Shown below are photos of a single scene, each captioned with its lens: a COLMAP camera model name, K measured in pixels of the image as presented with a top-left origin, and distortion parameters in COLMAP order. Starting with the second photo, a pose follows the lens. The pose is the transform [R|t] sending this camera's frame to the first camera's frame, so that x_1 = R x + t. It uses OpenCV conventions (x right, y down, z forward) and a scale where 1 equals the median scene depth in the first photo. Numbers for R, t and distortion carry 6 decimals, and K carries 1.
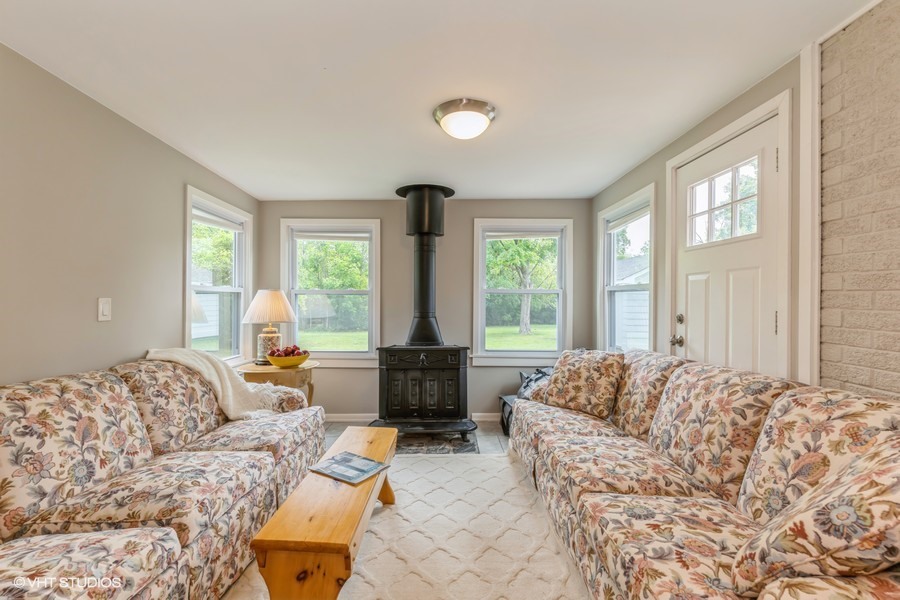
lens RADIAL K [[392.4, 0, 449.0], [0, 392.4, 300.3], [0, 0, 1]] dist [0.001032, -0.000120]
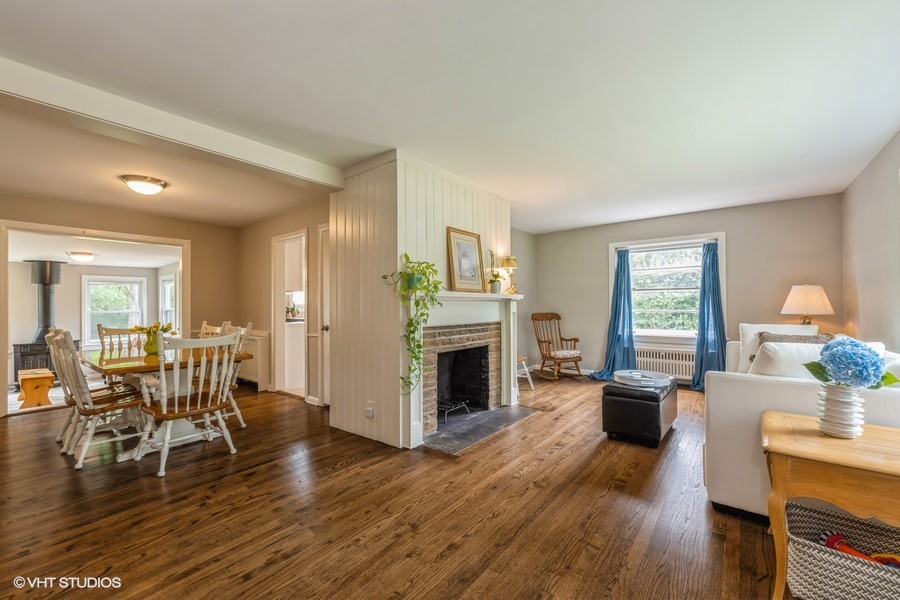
lens RADIAL K [[371.8, 0, 449.2], [0, 371.8, 302.1], [0, 0, 1]] dist [-0.001717, 0.000073]
pose [[0.635940, -0.007986, 0.771697, -0.245323], [0.015820, 0.999871, -0.002689, -0.050881], [-0.771576, 0.013919, 0.635985, -1.948017]]
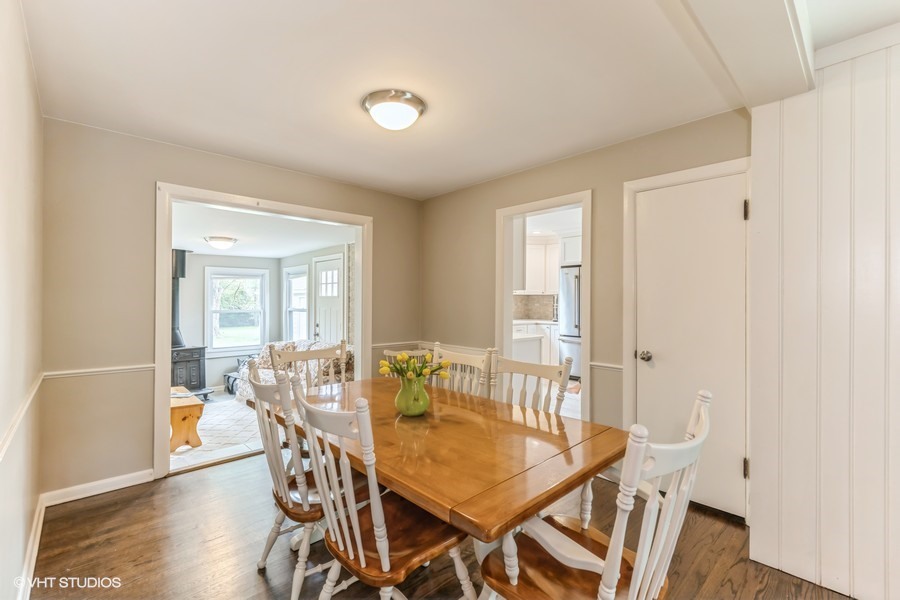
lens RADIAL K [[392.4, 0, 446.0], [0, 392.4, 300.0], [0, 0, 1]] dist [0.001032, -0.000120]
pose [[0.735694, -0.008765, 0.677258, -0.371823], [0.006146, 0.999961, 0.006264, -0.094704], [-0.677287, -0.000446, 0.735719, -1.056483]]
